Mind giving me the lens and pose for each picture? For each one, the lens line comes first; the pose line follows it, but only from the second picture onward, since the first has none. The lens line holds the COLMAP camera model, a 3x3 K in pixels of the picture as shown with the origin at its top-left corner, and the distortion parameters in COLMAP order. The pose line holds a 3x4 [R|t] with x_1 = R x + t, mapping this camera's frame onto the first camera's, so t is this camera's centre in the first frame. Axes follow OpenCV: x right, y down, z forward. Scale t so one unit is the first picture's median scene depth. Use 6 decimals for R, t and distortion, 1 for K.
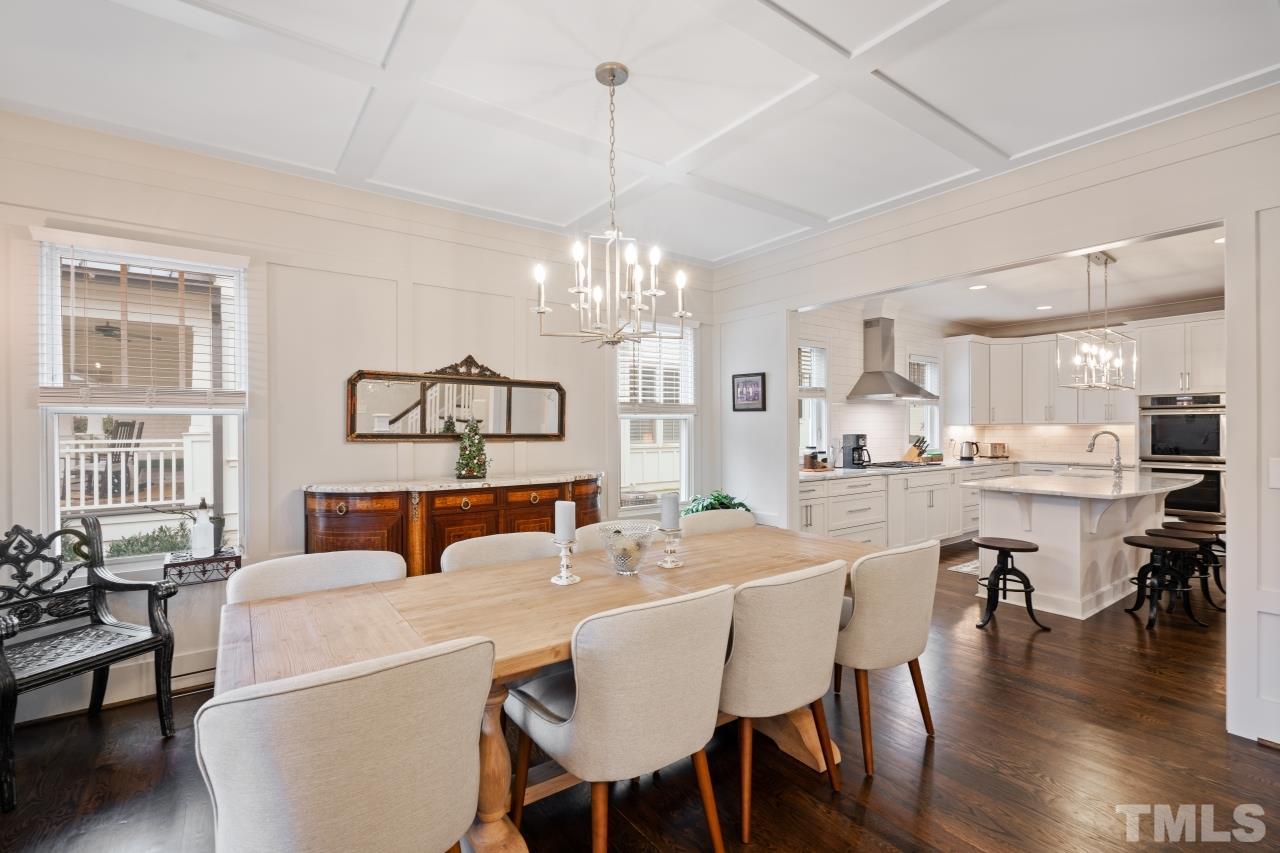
lens RADIAL K [[576.1, 0, 642.1], [0, 576.1, 429.1], [0, 0, 1]] dist [-0.000392, 0.000351]
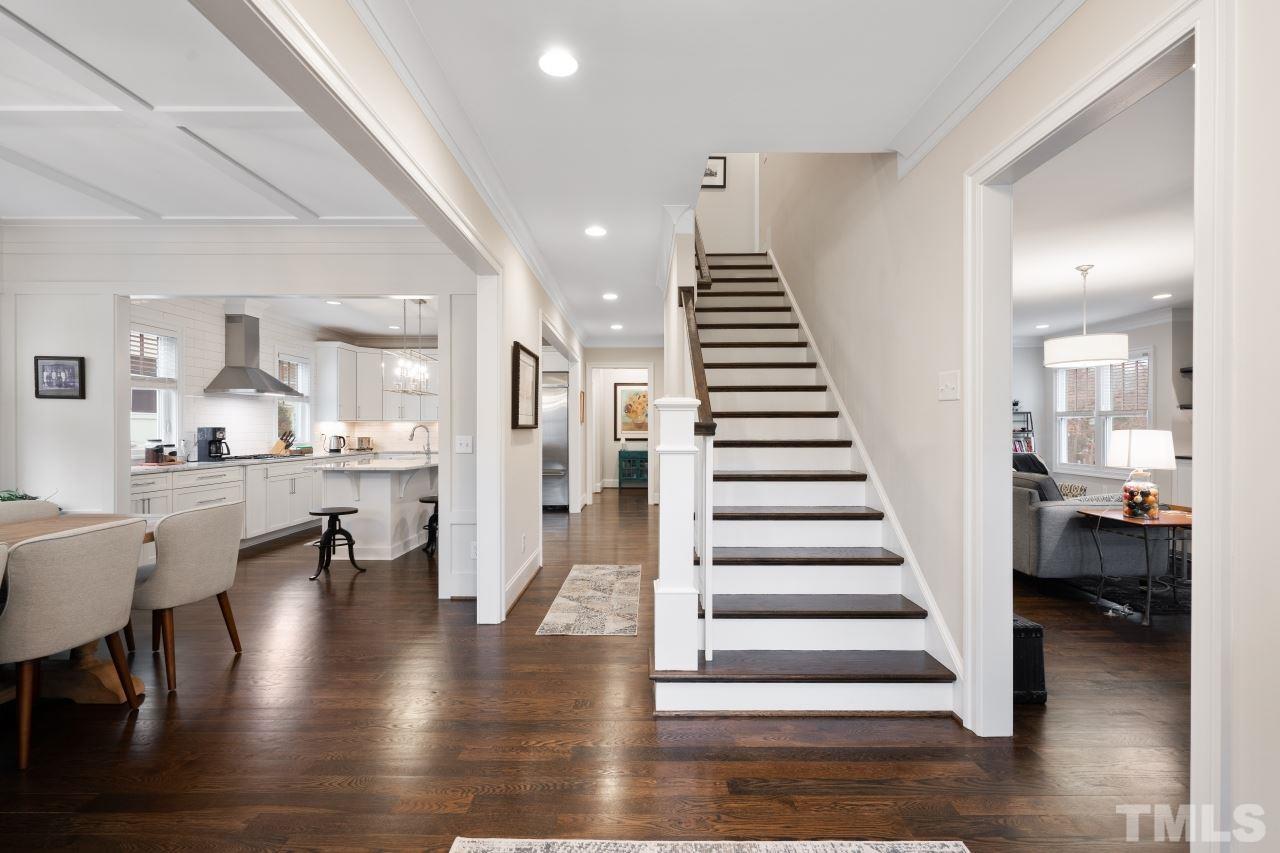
lens RADIAL K [[590.4, 0, 640.4], [0, 590.4, 429.6], [0, 0, 1]] dist [0.000485, 0.000460]
pose [[0.596652, 0.002862, 0.802495, -0.015201], [-0.002236, 0.999996, -0.001903, 0.019413], [-0.802497, -0.000659, 0.596656, -0.313813]]
